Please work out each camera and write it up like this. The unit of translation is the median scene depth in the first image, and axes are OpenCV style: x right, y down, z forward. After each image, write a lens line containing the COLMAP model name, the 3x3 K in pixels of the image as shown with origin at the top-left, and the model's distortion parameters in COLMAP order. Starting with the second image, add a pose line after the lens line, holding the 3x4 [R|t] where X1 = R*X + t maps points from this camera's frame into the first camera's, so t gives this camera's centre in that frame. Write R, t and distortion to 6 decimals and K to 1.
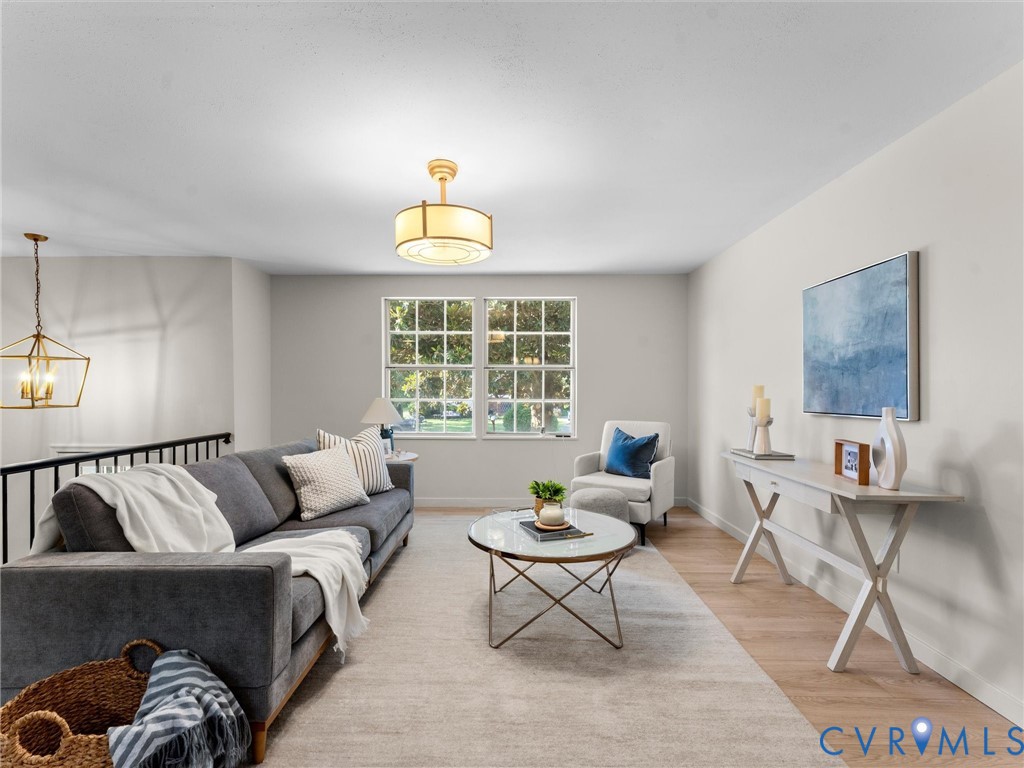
lens RADIAL K [[471.7, 0, 507.3], [0, 471.7, 386.7], [0, 0, 1]] dist [0.001478, -0.001105]
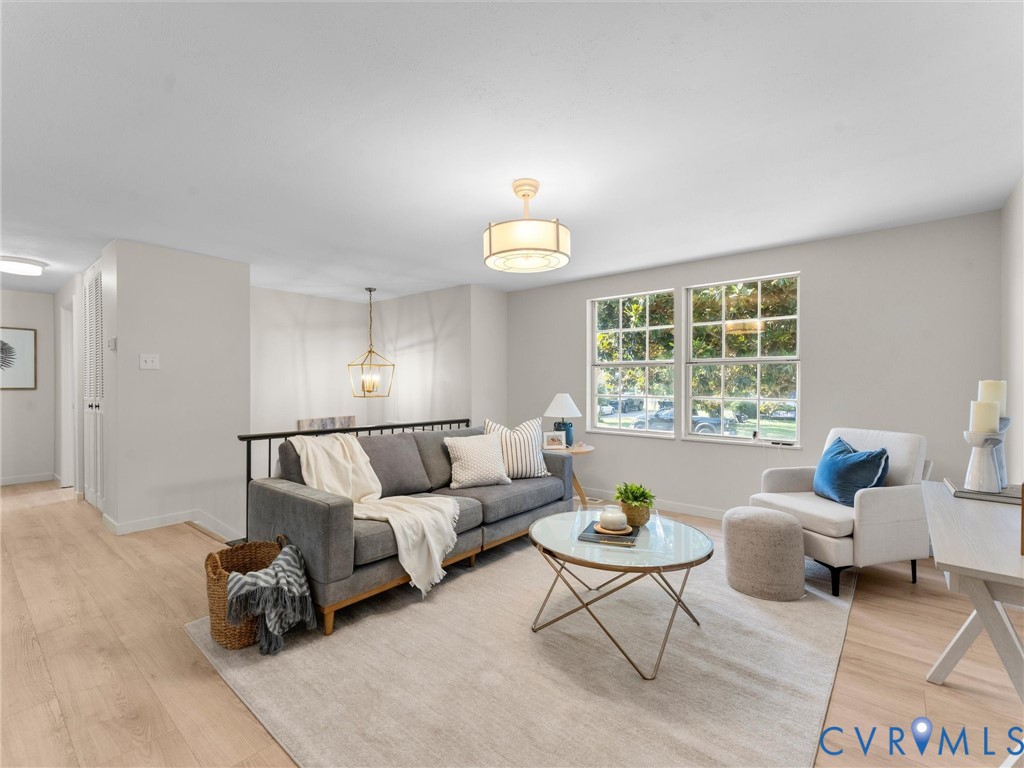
lens RADIAL K [[471.7, 0, 515.6], [0, 471.7, 375.7], [0, 0, 1]] dist [0.001478, -0.001105]
pose [[0.765852, -0.011238, -0.642919, 0.475277], [0.001240, 0.999871, -0.016001, -0.000730], [0.643016, 0.011457, 0.765767, 0.120901]]
